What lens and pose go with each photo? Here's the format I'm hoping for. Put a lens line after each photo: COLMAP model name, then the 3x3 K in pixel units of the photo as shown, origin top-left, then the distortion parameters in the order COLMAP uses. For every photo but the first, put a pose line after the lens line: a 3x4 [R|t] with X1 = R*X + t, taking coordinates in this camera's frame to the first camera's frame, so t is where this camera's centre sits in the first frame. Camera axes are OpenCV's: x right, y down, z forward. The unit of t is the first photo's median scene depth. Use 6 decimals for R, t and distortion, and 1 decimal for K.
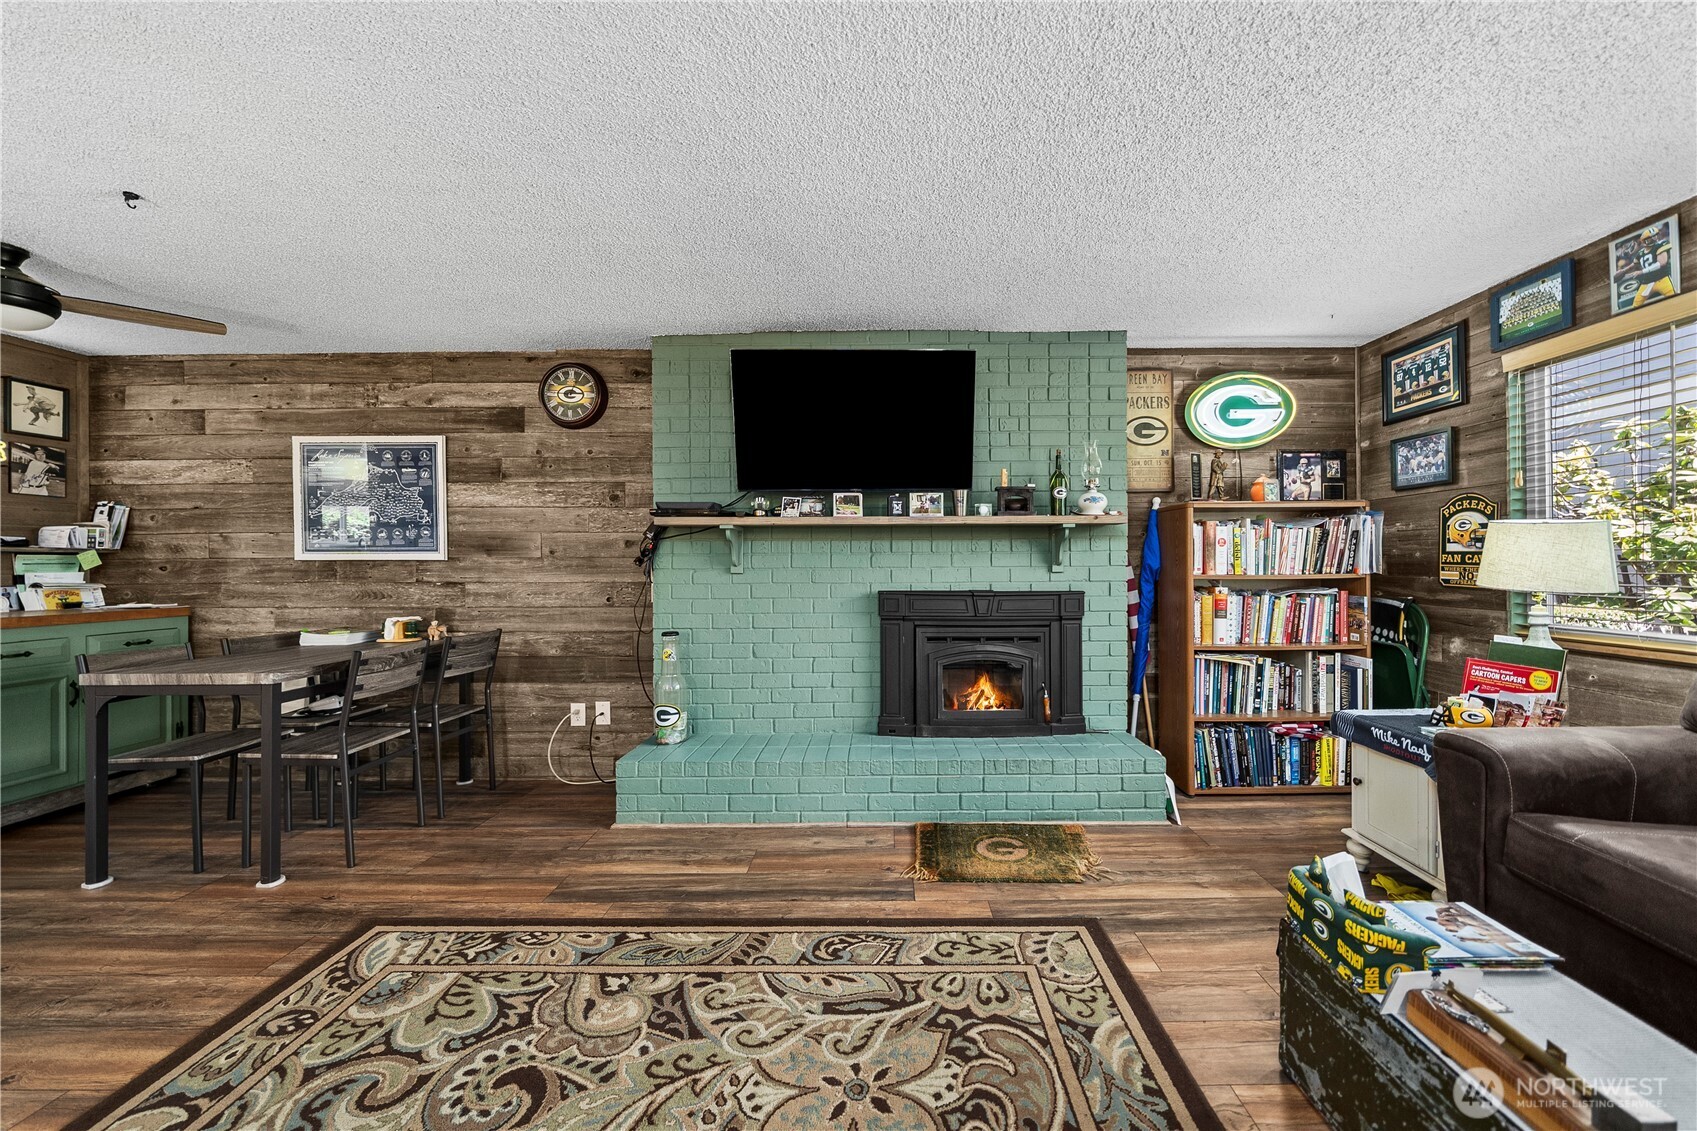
lens RADIAL K [[606.9, 0, 882.8], [0, 606.9, 561.4], [0, 0, 1]] dist [-0.005769, -0.000062]
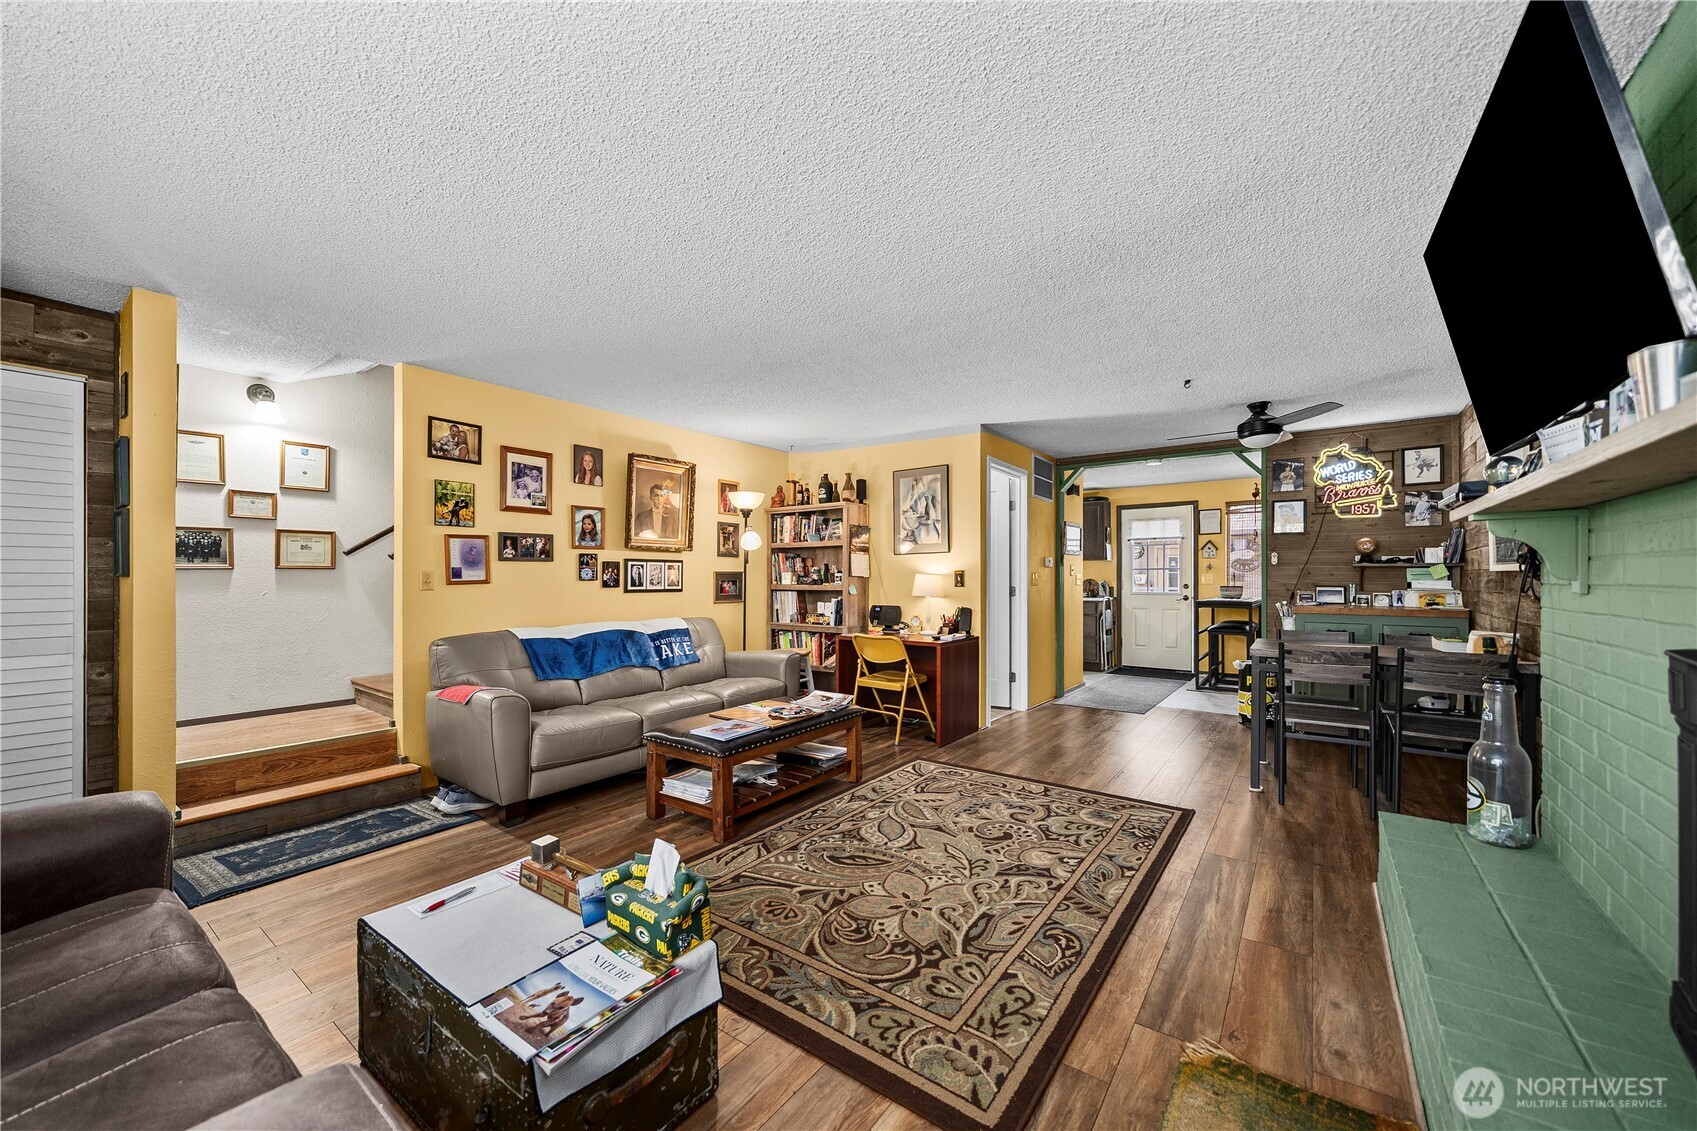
lens RADIAL K [[640.3, 0, 846.6], [0, 640.3, 572.7], [0, 0, 1]] dist [-0.002128, -0.000099]
pose [[-0.591916, -0.001546, -0.805998, 1.050650], [0.007453, 0.999945, -0.007391, 0.001570], [0.805965, -0.010382, -0.591872, 1.370494]]
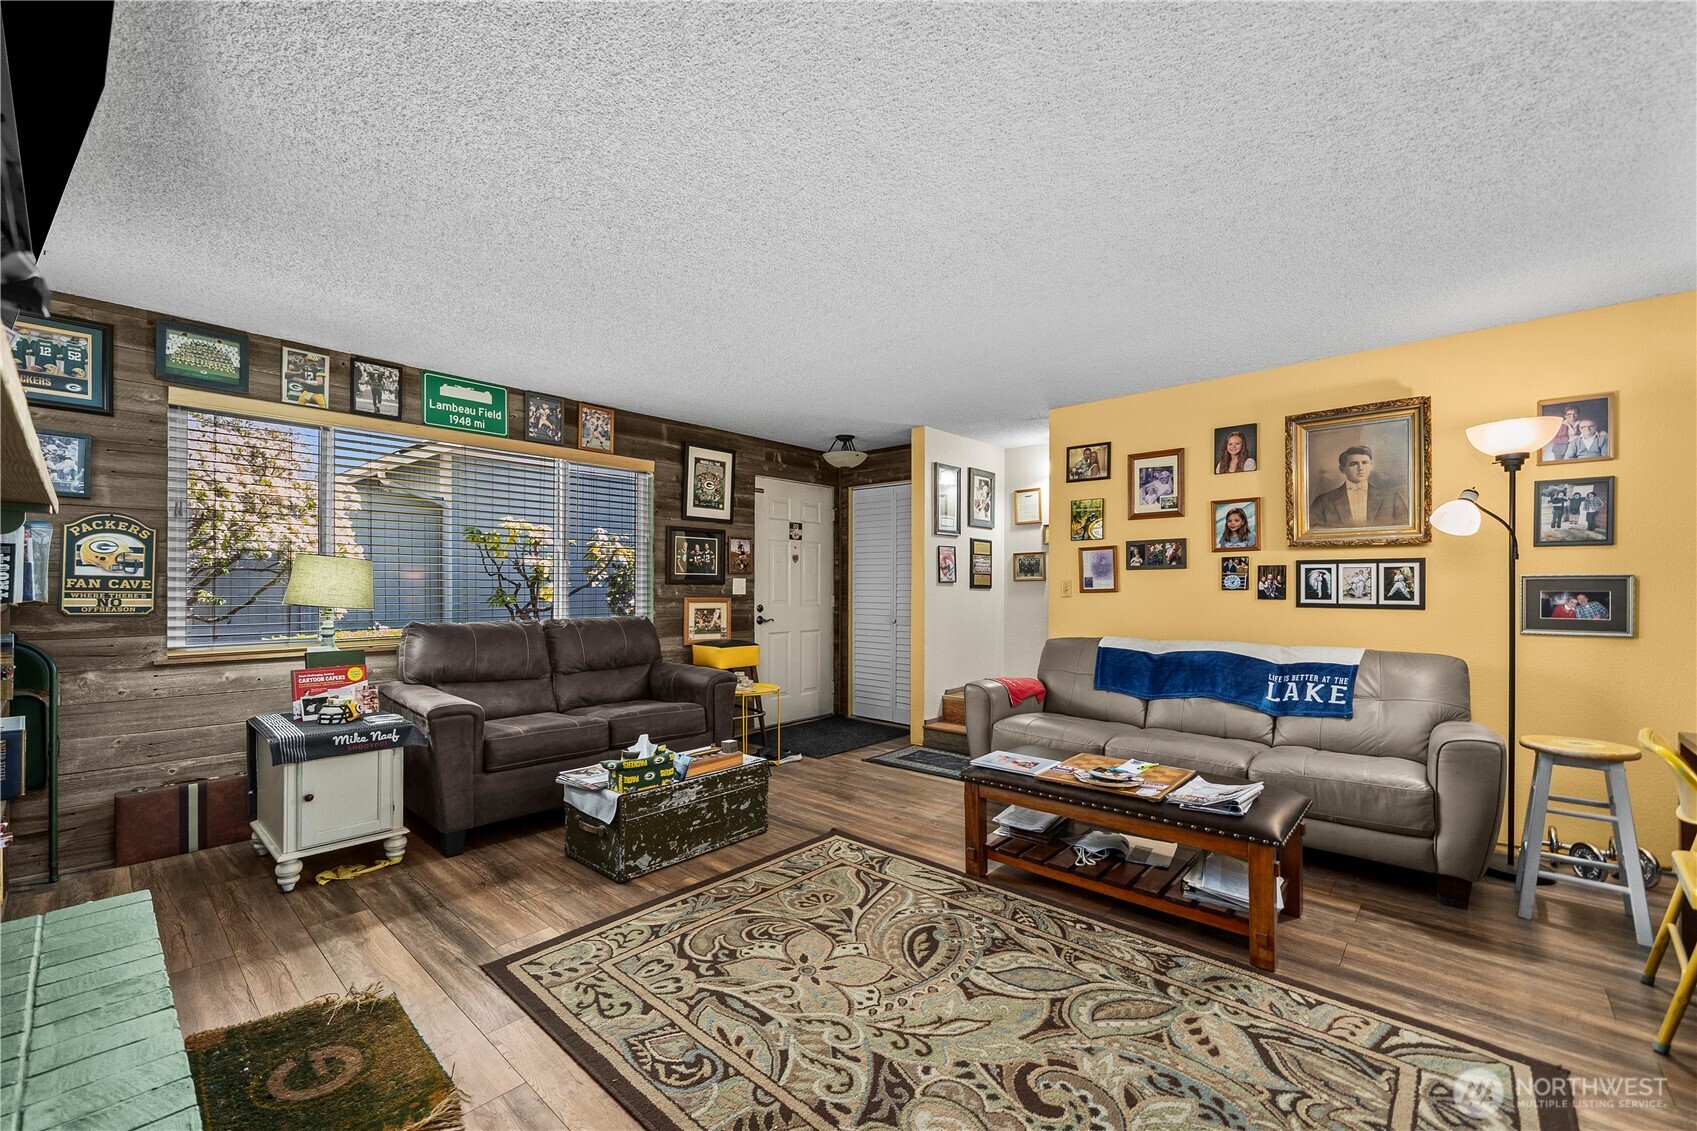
lens RADIAL K [[687.1, 0, 834.6], [0, 687.1, 584.6], [0, 0, 1]] dist [-0.000524, -0.000240]
pose [[-0.737082, 0.006306, 0.675774, -0.839145], [-0.000232, 0.999954, -0.009585, 0.009554], [-0.675803, -0.007222, -0.737047, 1.544743]]
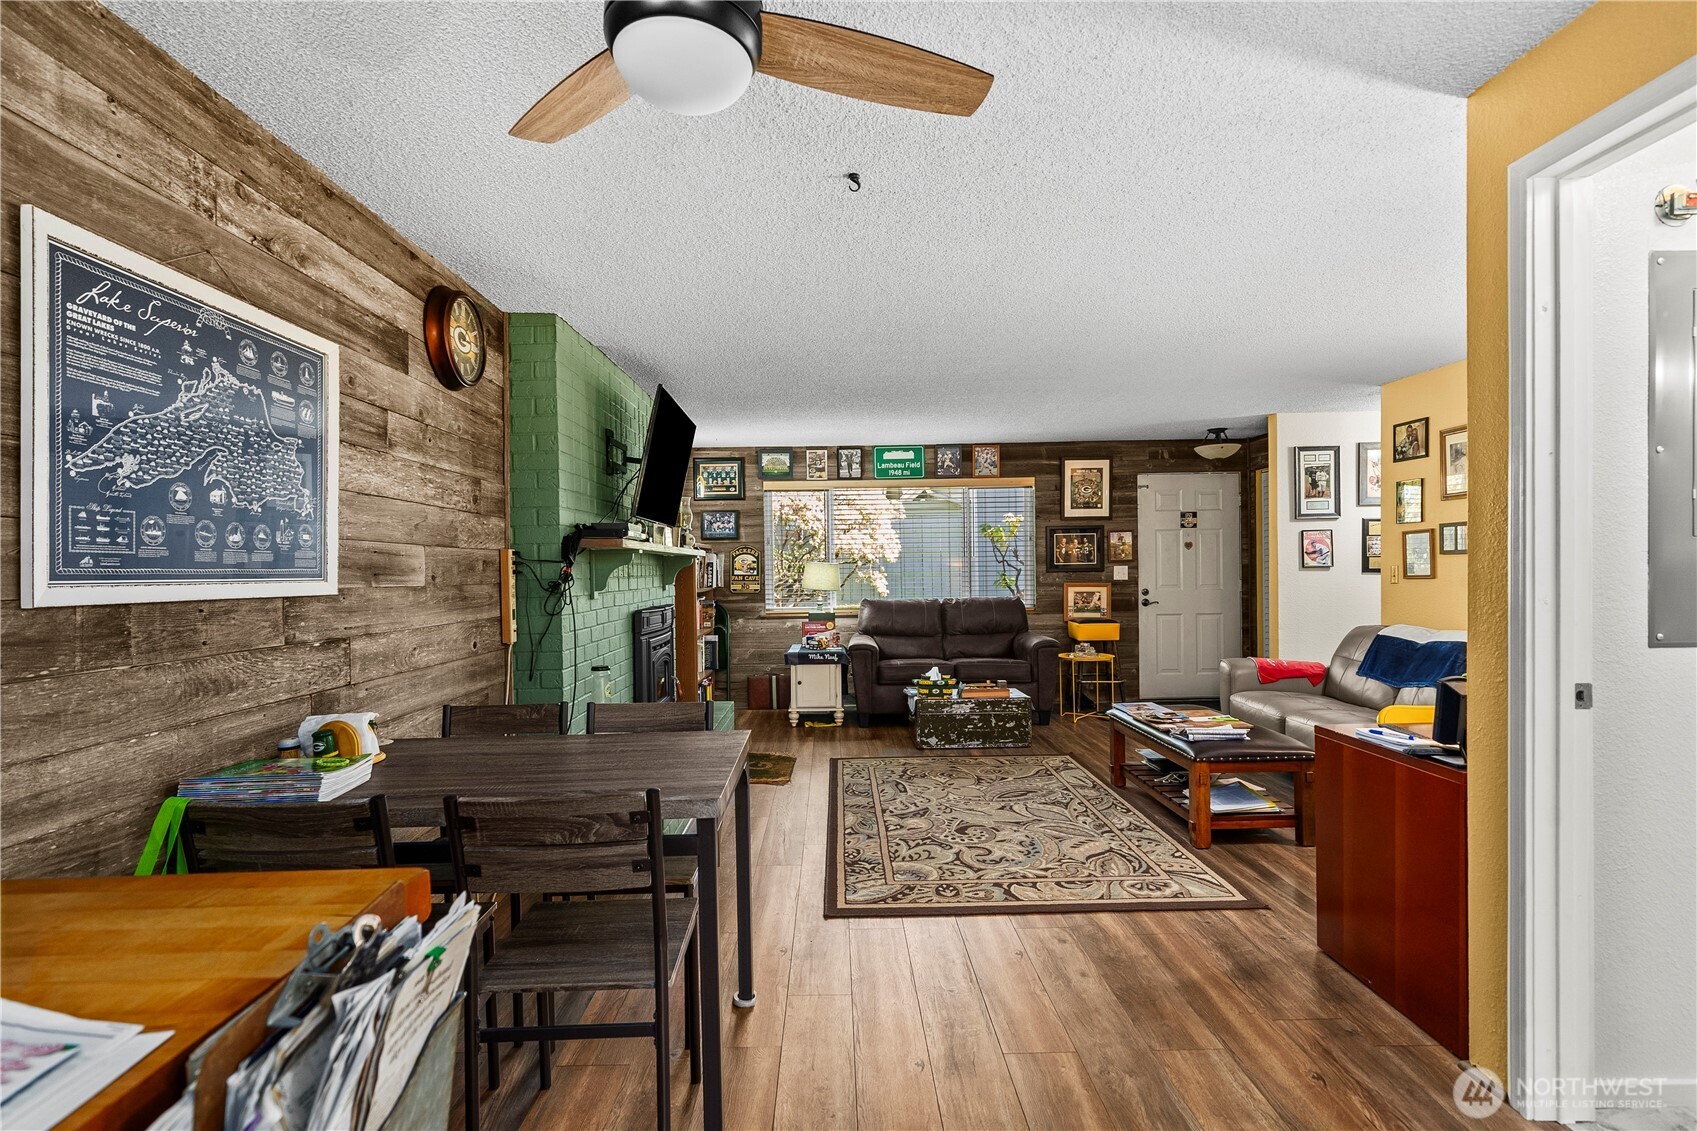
lens RADIAL K [[801.9, 0, 841.7], [0, 801.9, 574.5], [0, 0, 1]] dist [0.000775, 0.000352]
pose [[-0.009022, -0.001903, 0.999957, -2.509340], [0.011887, 0.999927, 0.002010, -0.027387], [-0.999889, 0.011904, -0.008999, 1.067225]]
